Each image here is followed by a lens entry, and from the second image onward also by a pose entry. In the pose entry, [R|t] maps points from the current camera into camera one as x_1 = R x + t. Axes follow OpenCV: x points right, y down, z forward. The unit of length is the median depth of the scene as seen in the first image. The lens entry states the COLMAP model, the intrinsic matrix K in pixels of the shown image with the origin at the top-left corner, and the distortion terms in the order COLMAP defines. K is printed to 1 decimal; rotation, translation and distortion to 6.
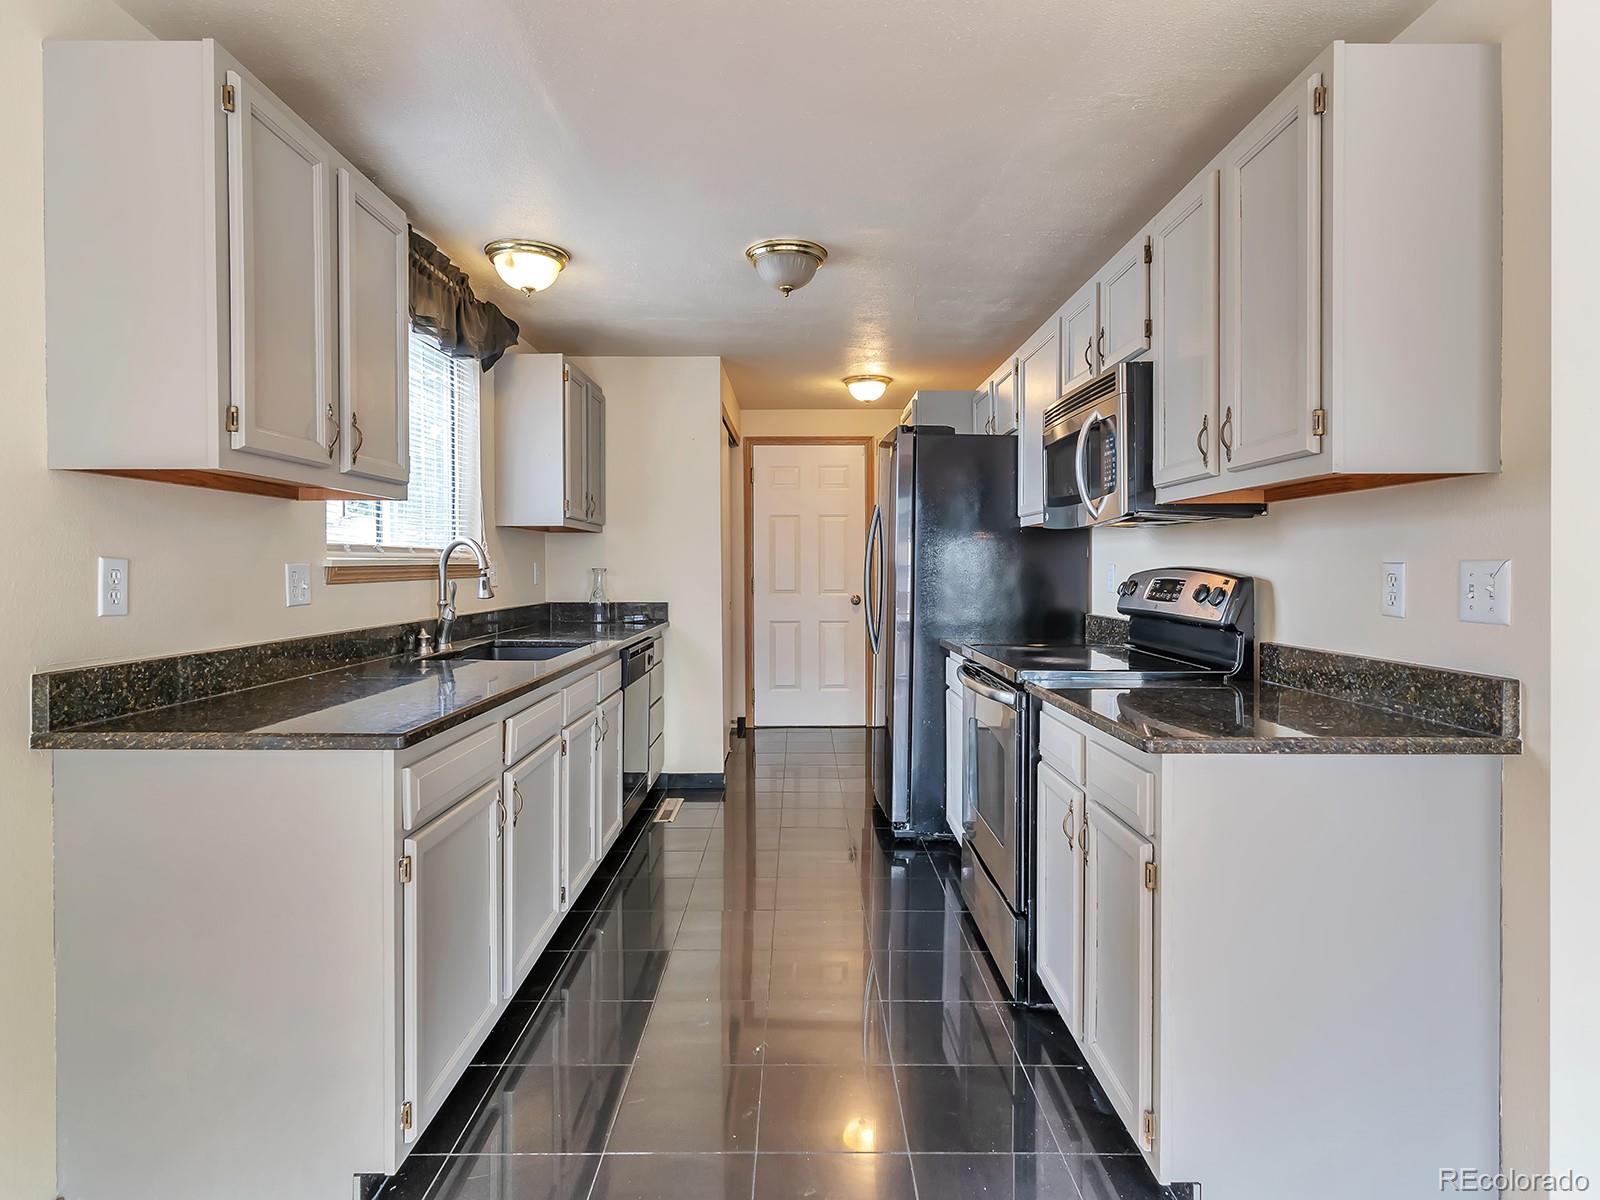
lens RADIAL K [[875.0, 0, 802.2], [0, 875.0, 574.2], [0, 0, 1]] dist [0.005113, -0.000765]
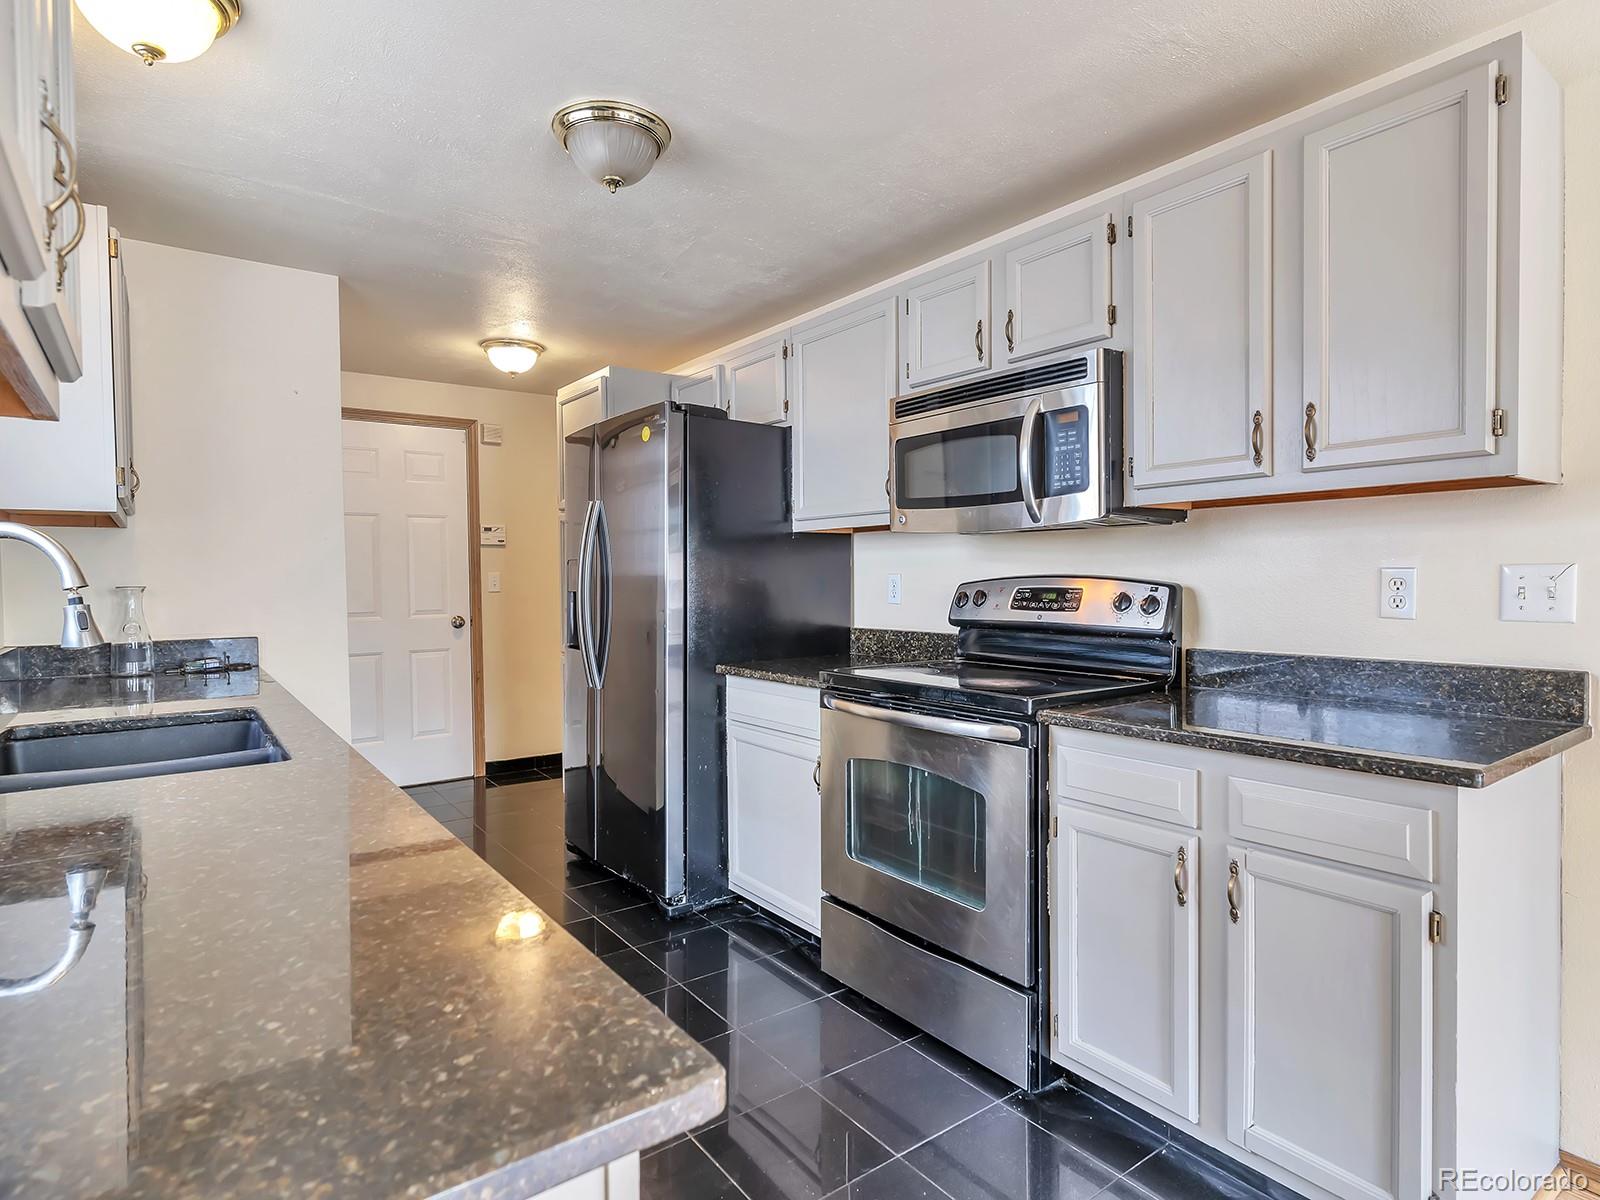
lens RADIAL K [[860.5, 0, 800.0], [0, 860.5, 600.0], [0, 0, 1]] dist [0.000795, -0.000368]
pose [[0.804474, -0.023241, 0.593532, -0.312777], [0.014791, 0.999708, 0.019098, -0.002792], [-0.593803, -0.006585, 0.804584, 0.355277]]
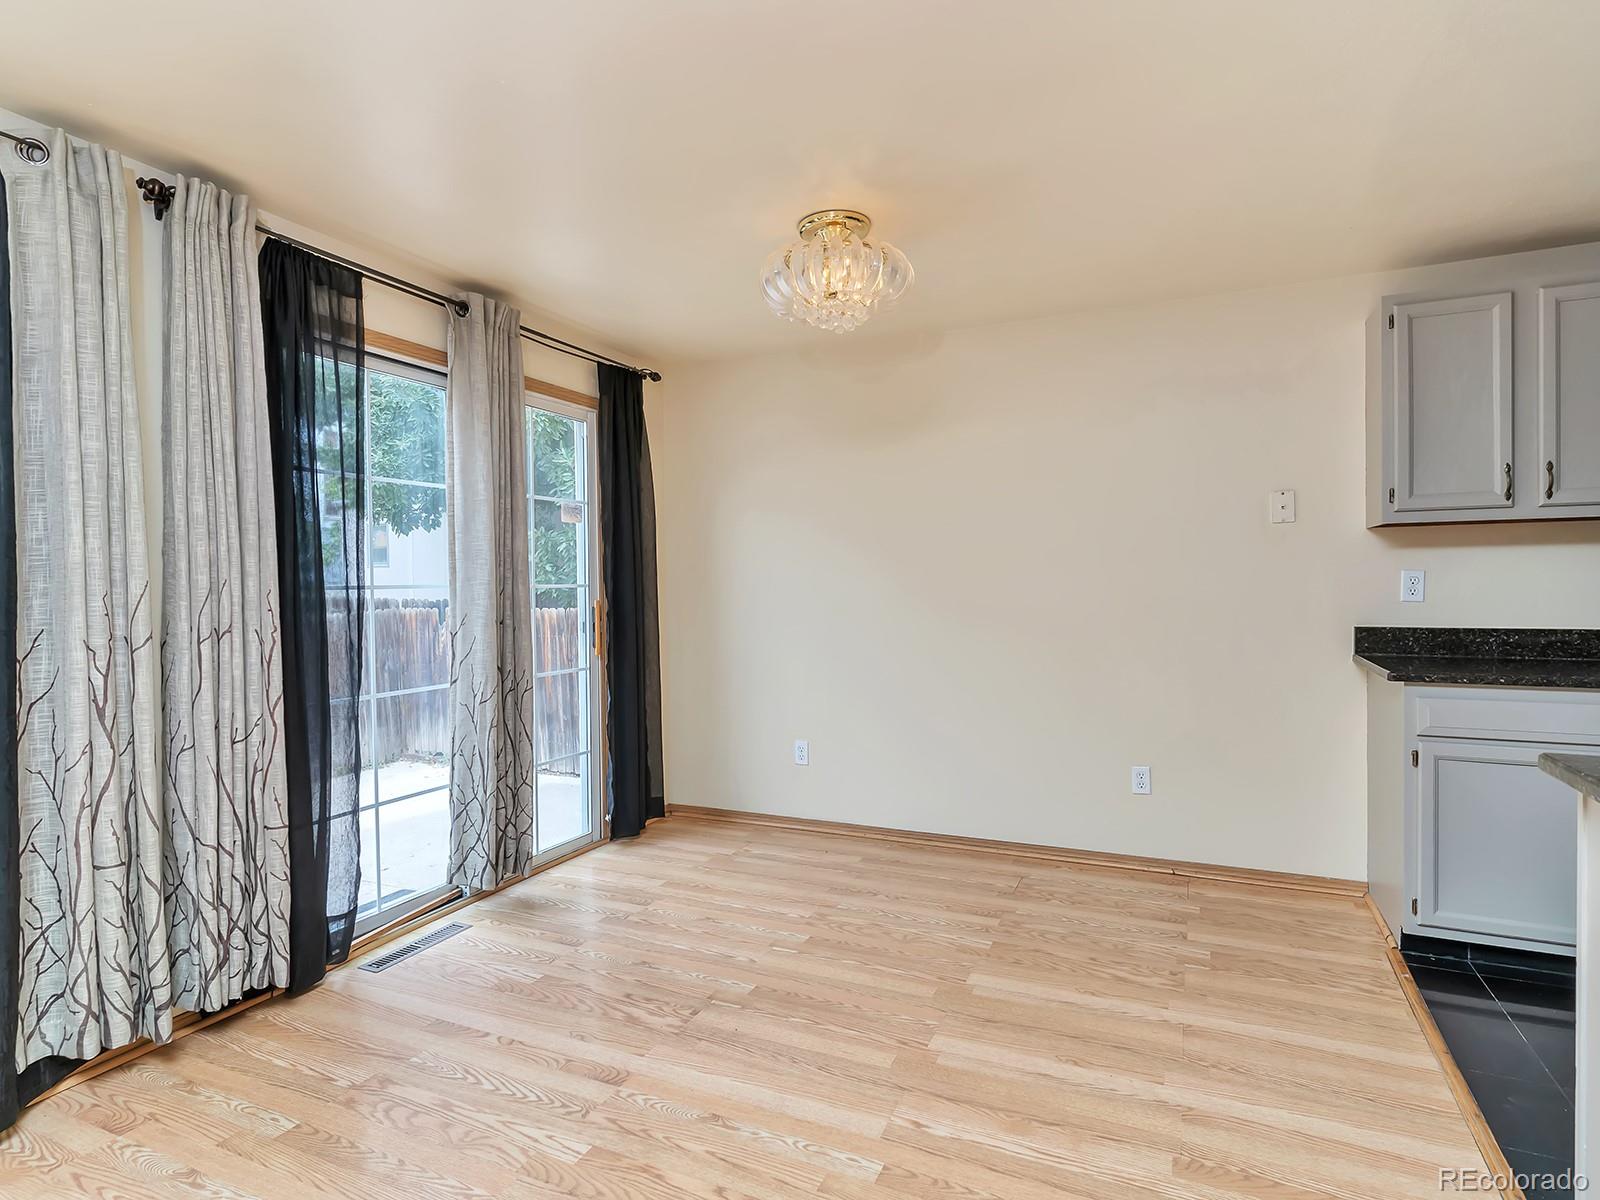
lens RADIAL K [[860.5, 0, 800.0], [0, 860.5, 600.0], [0, 0, 1]] dist [0.000795, -0.000368]
pose [[-0.422633, 0.023476, -0.905997, 0.790849], [0.003900, 0.999702, 0.024085, -0.002698], [0.906293, 0.006645, -0.422599, 0.333836]]
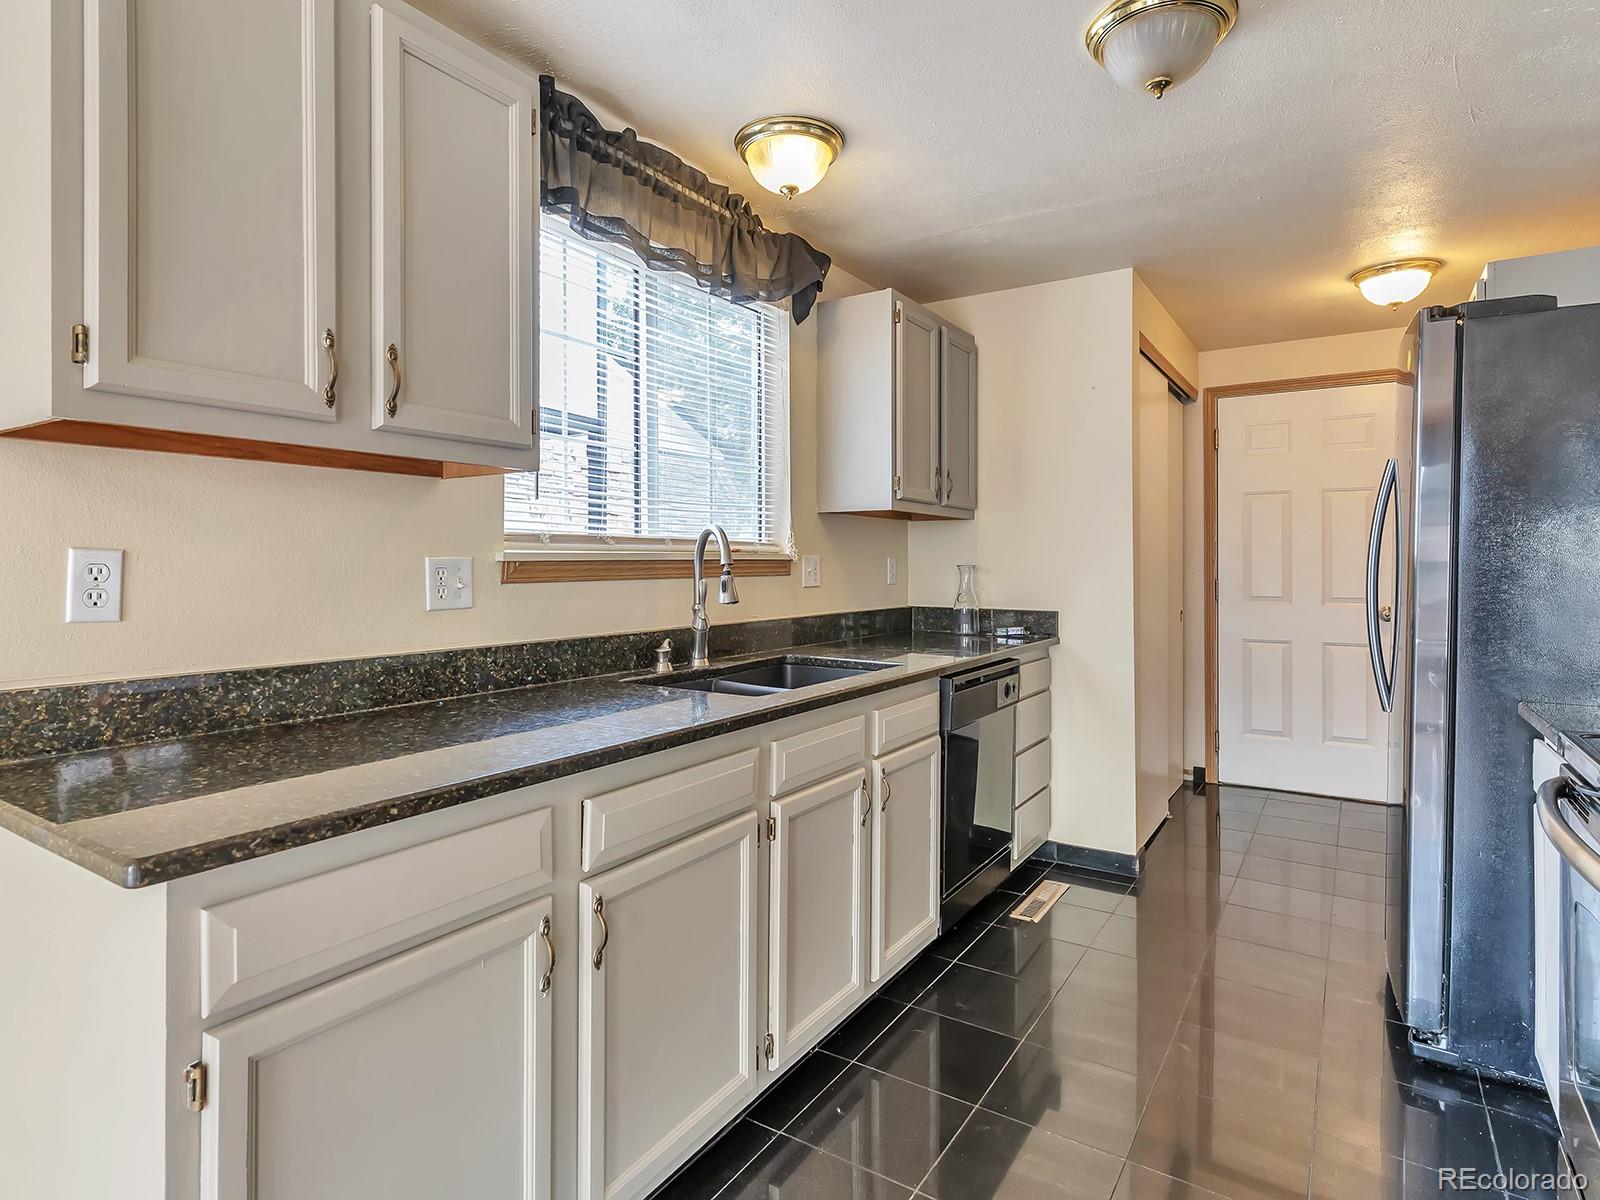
lens RADIAL K [[871.8, 0, 791.8], [0, 871.8, 561.3], [0, 0, 1]] dist [0.001007, -0.001347]
pose [[0.833766, 0.001377, -0.552117, 0.098518], [-0.007369, 0.999936, -0.008634, -0.002946], [0.552069, 0.011267, 0.833722, 0.387190]]
